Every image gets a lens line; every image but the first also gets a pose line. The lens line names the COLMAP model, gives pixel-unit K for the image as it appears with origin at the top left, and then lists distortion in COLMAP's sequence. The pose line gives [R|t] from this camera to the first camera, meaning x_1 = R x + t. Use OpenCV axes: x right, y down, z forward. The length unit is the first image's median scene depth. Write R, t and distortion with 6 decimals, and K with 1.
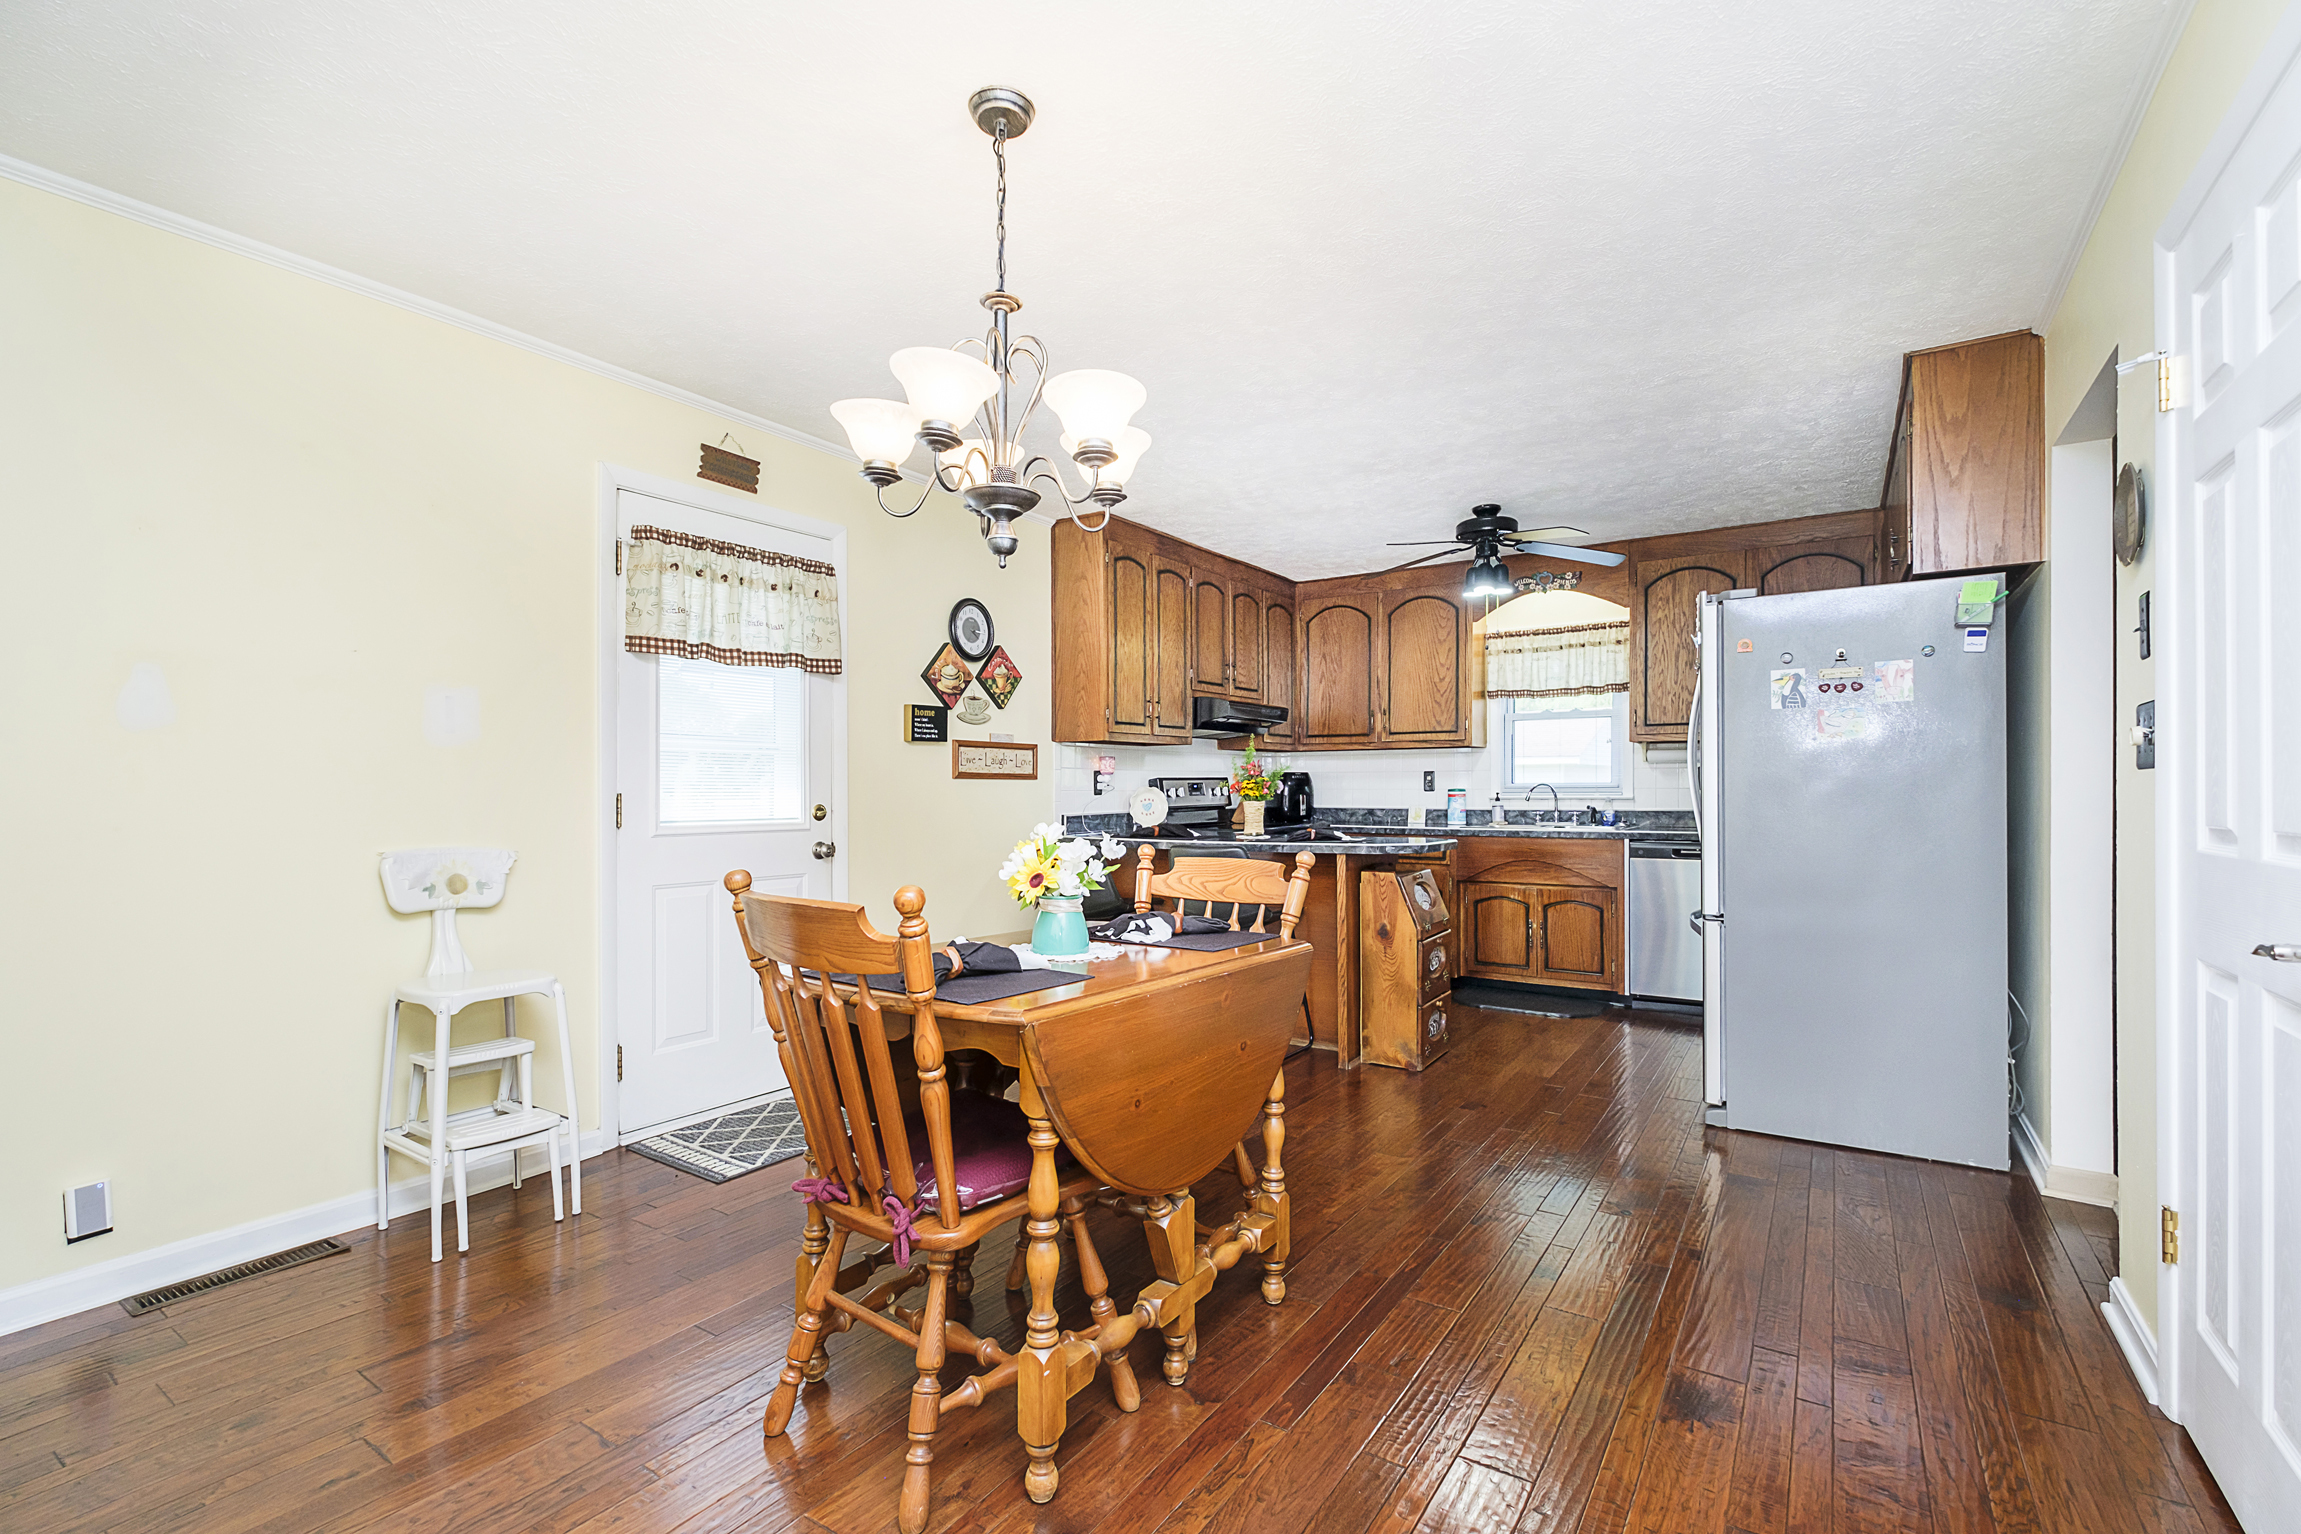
lens RADIAL K [[1025.4, 0, 1155.1], [0, 1025.4, 777.5], [0, 0, 1]] dist [-0.000245, -0.001051]
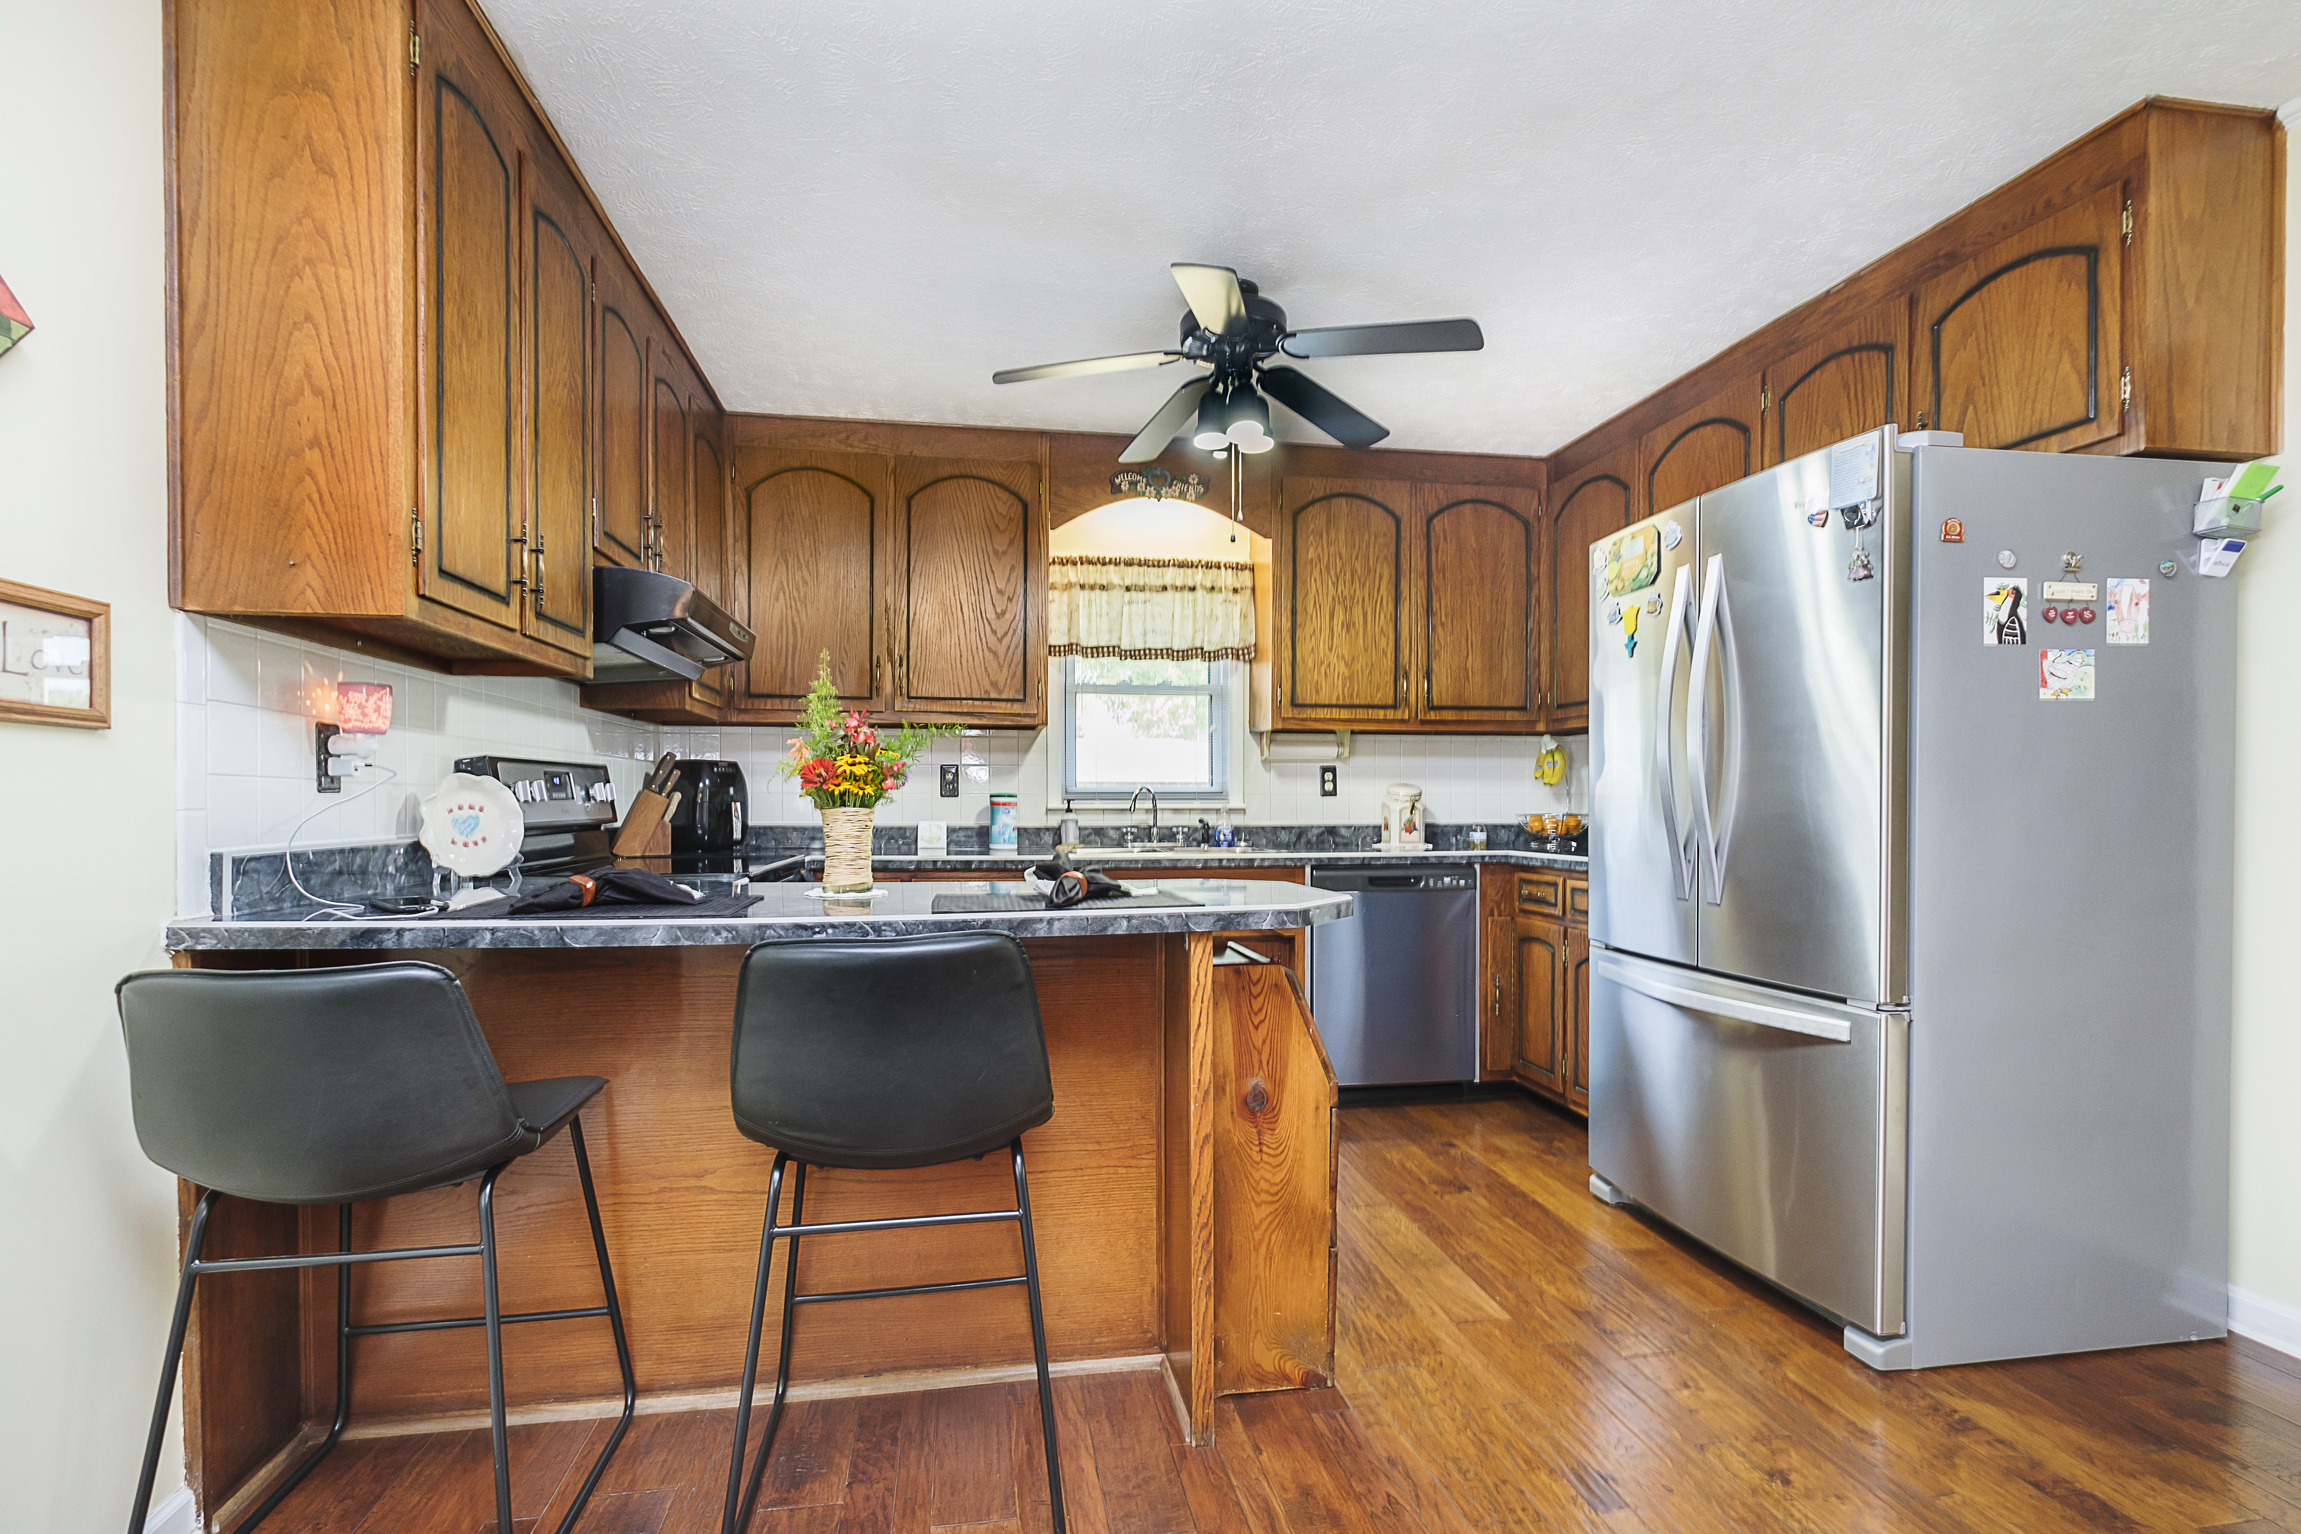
lens RADIAL K [[1025.4, 0, 1134.5], [0, 1025.4, 821.7], [0, 0, 1]] dist [-0.000245, -0.001051]
pose [[0.732092, -0.004923, 0.681188, -0.100555], [-0.010919, 0.999761, 0.018961, 0.018996], [-0.681119, -0.021319, 0.731863, 0.599767]]
